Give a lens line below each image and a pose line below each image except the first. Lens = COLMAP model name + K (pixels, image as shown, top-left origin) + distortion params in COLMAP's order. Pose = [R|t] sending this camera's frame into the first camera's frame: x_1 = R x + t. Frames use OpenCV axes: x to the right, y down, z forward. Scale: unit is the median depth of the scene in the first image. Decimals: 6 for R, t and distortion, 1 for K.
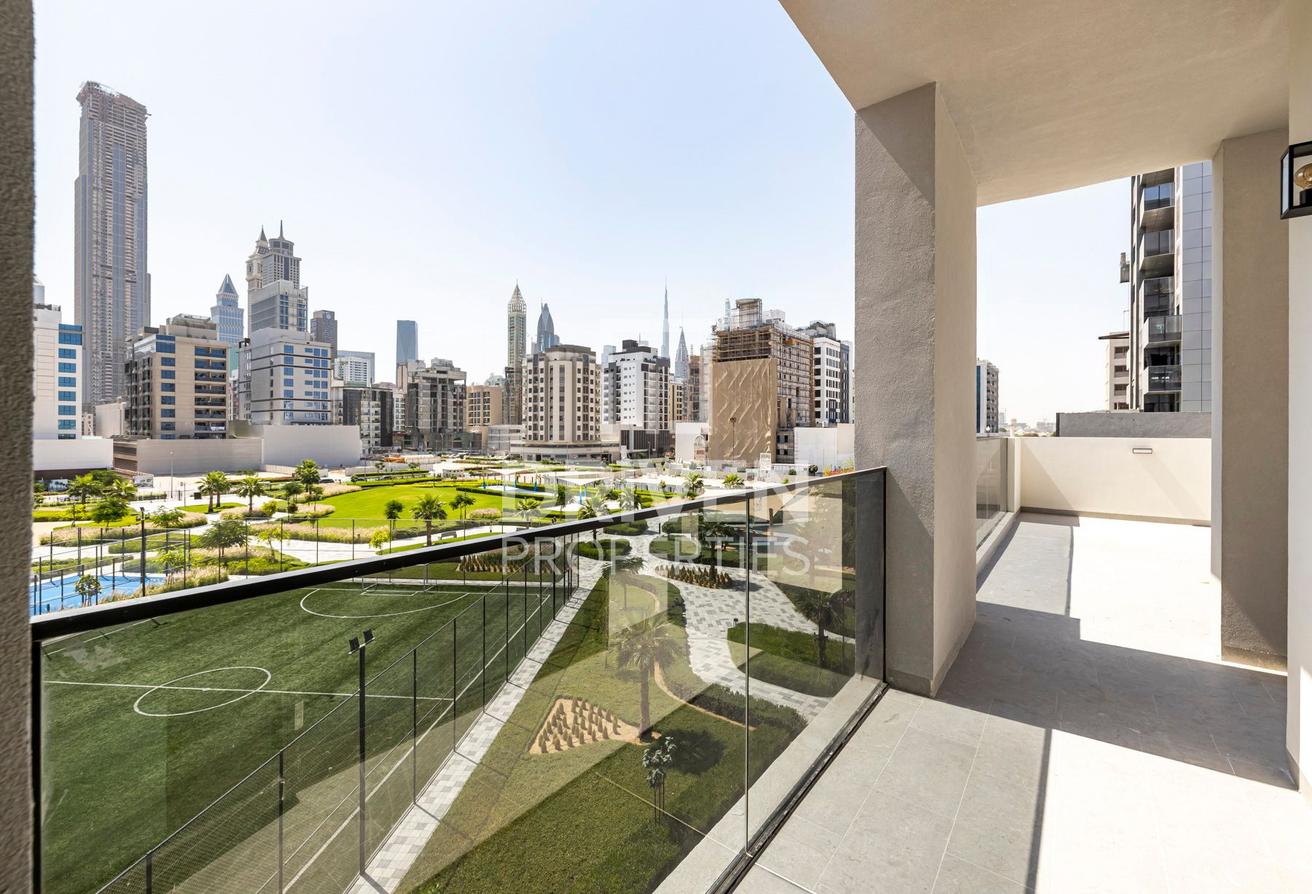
lens RADIAL K [[553.0, 0, 654.9], [0, 553.0, 437.7], [0, 0, 1]] dist [0.002379, 0.000341]
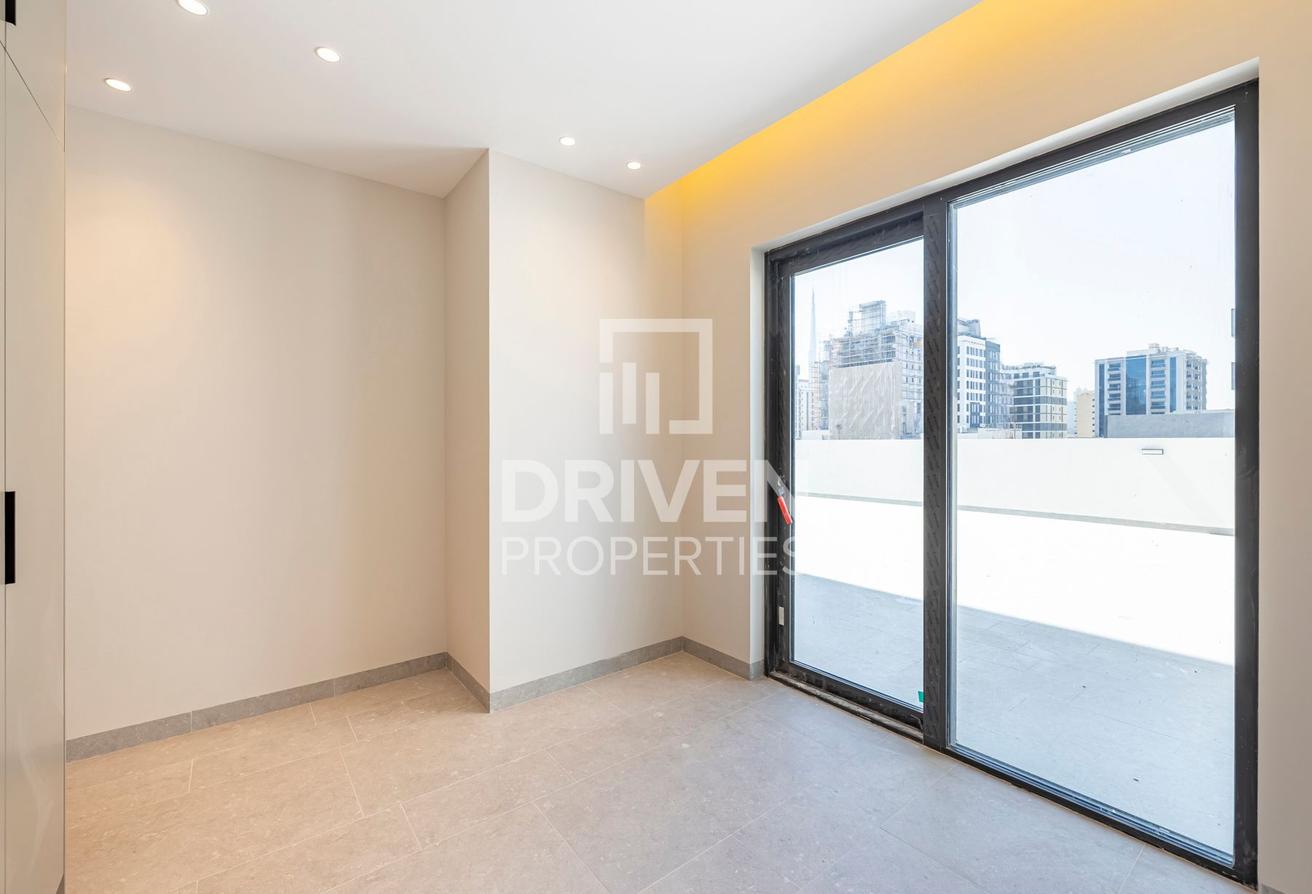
lens RADIAL K [[553.0, 0, 658.3], [0, 553.0, 446.1], [0, 0, 1]] dist [0.002379, 0.000341]
pose [[0.949677, -0.003244, -0.313215, 0.117230], [0.002581, 0.999993, -0.002531, 0.004695], [0.313221, 0.001595, 0.949679, -0.041037]]
